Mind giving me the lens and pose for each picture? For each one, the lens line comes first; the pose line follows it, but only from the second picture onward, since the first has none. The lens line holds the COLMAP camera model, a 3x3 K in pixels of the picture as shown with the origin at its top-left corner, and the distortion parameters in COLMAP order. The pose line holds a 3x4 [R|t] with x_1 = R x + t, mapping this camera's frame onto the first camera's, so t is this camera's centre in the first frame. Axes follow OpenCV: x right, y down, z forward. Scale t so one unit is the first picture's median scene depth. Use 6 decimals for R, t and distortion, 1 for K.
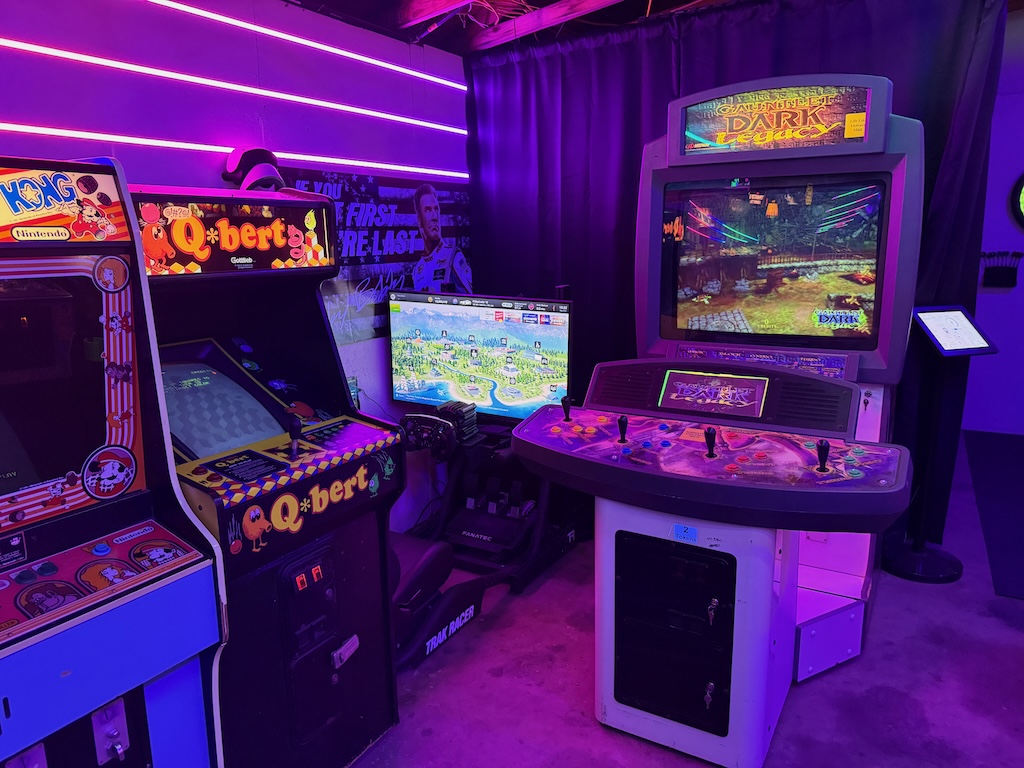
lens RADIAL K [[711.4, 0, 513.8], [0, 711.4, 382.0], [0, 0, 1]] dist [0.008352, -0.003481]
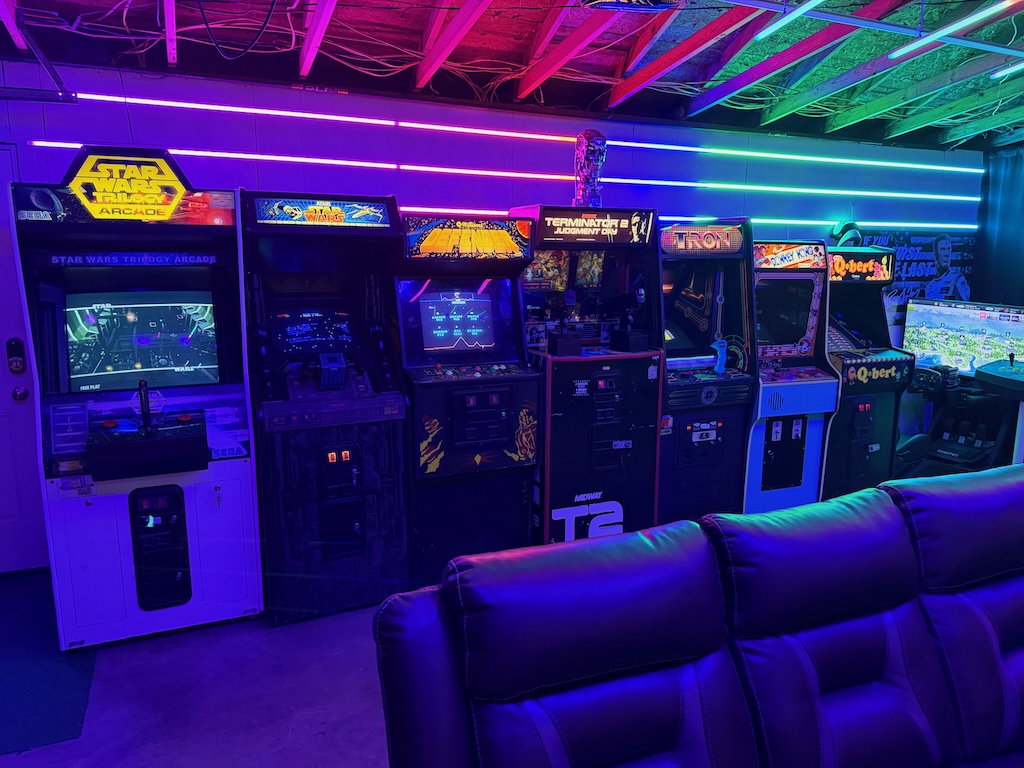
lens RADIAL K [[711.4, 0, 513.8], [0, 711.4, 382.0], [0, 0, 1]] dist [0.008352, -0.003481]
pose [[0.799977, 0.121869, -0.587524, 0.103371], [-0.137646, 0.990318, 0.018000, 0.186137], [0.584029, 0.066470, 0.809006, -0.997608]]
